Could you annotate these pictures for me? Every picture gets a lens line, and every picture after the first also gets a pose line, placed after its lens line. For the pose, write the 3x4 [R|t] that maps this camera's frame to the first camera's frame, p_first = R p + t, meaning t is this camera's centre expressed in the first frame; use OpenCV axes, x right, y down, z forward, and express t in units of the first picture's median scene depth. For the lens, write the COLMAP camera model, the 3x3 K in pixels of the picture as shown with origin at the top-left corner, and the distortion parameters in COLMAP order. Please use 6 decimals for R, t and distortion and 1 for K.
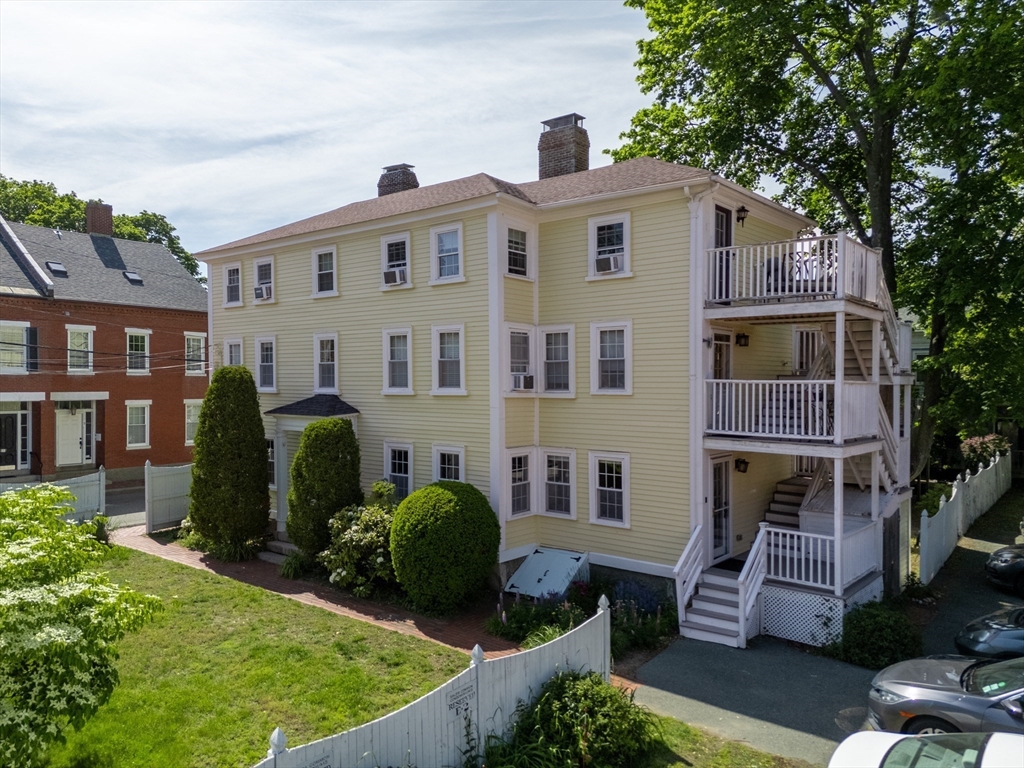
lens RADIAL K [[749.2, 0, 517.3], [0, 749.2, 393.4], [0, 0, 1]] dist [0.074547, -0.062636]
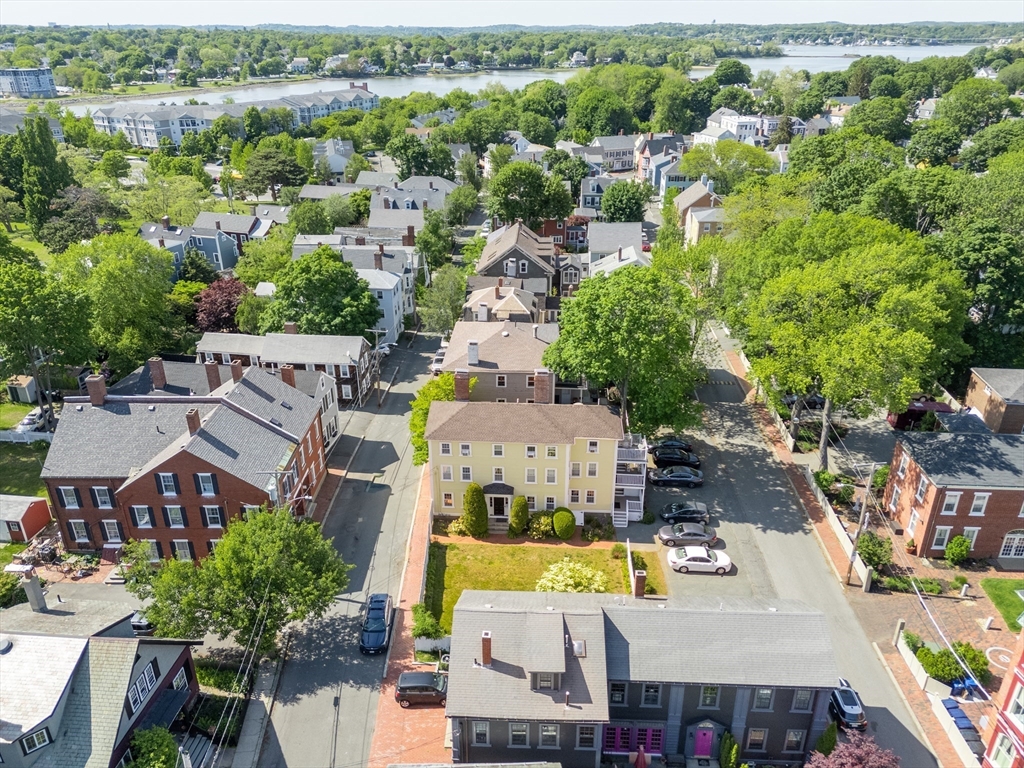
lens RADIAL K [[749.2, 0, 516.9], [0, 749.2, 382.6], [0, 0, 1]] dist [0.074547, -0.062636]
pose [[0.814648, -0.247413, 0.524533, -2.138165], [0.012011, 0.911441, 0.411255, -2.070554], [-0.579831, -0.328728, 0.745476, -1.579339]]
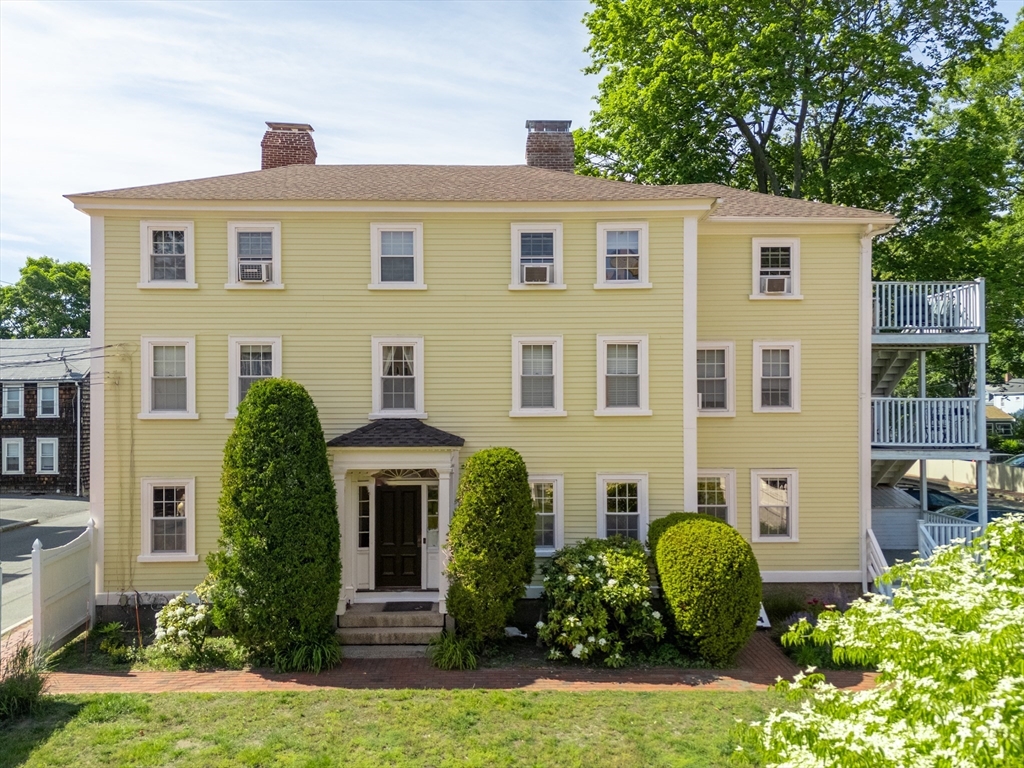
lens RADIAL K [[749.2, 0, 512.9], [0, 749.2, 391.9], [0, 0, 1]] dist [0.074547, -0.062636]
pose [[0.764992, 0.004218, 0.644026, -0.778799], [0.015187, 0.999582, -0.024587, -0.006141], [-0.643861, 0.028590, 0.764608, 0.424831]]
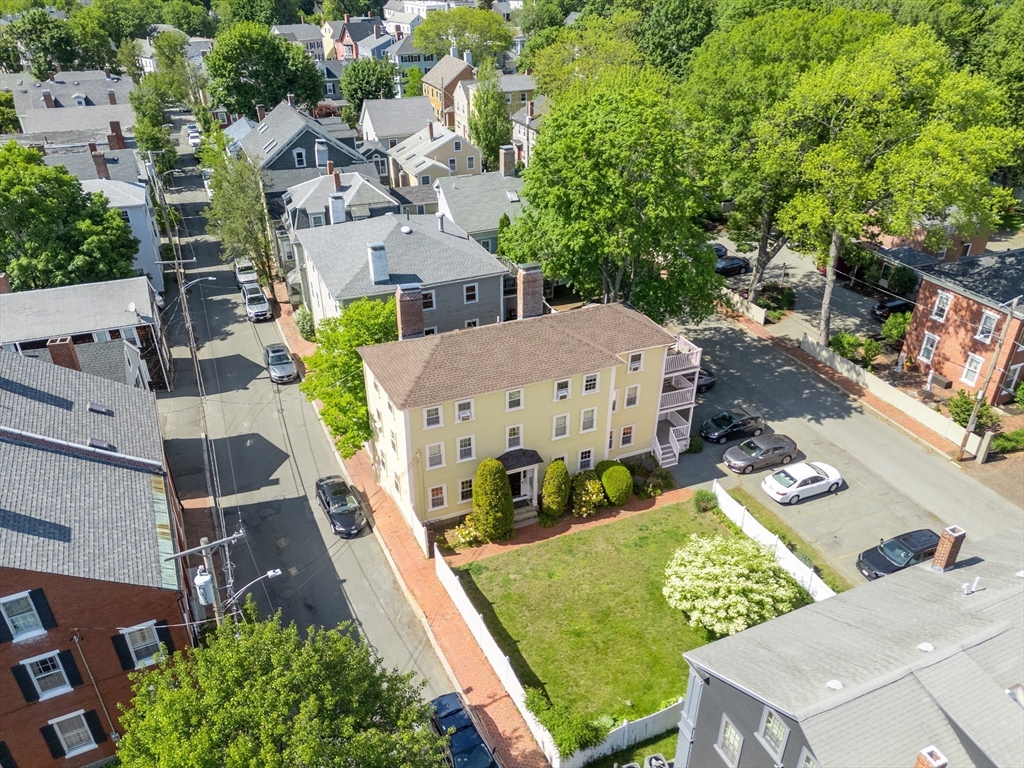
lens RADIAL K [[749.2, 0, 512.8], [0, 749.2, 383.3], [0, 0, 1]] dist [0.074547, -0.062636]
pose [[0.478873, -0.444256, 0.757177, -2.077210], [0.014646, 0.866425, 0.499092, -1.418840], [-0.877762, -0.227913, 0.421414, 0.218001]]
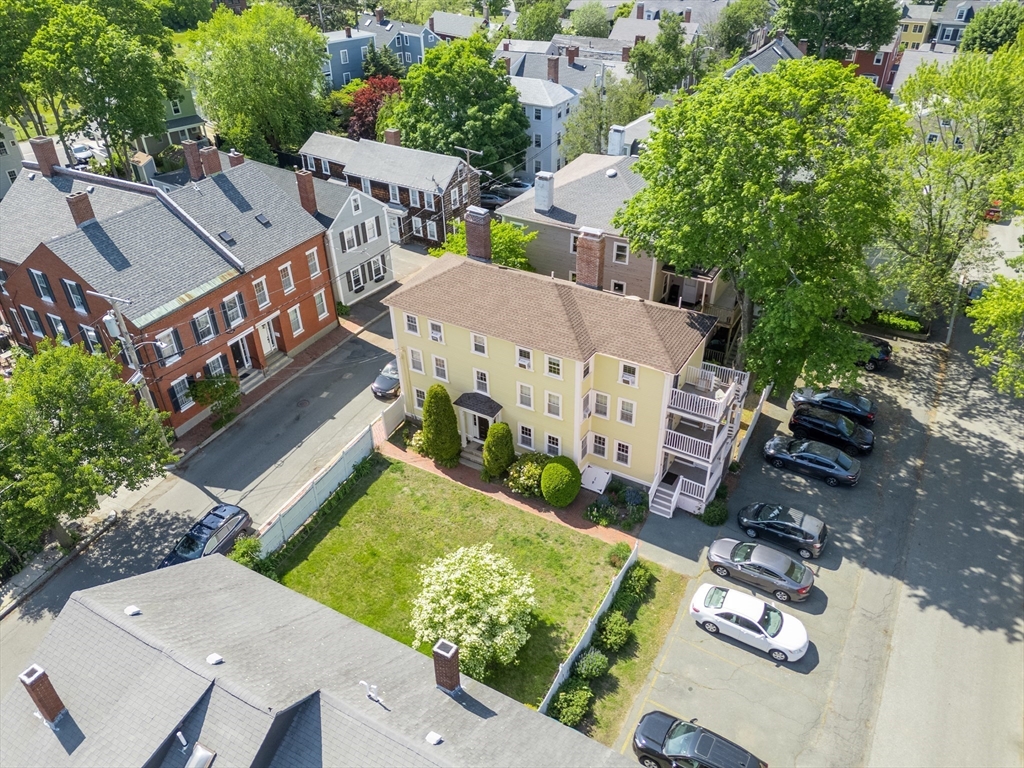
lens RADIAL K [[749.2, 0, 519.7], [0, 749.2, 390.4], [0, 0, 1]] dist [0.074547, -0.062636]
pose [[0.988964, -0.099179, 0.110061, -0.454621], [0.021456, 0.830925, 0.555970, -1.393867], [-0.146593, -0.547473, 0.823884, -0.865539]]
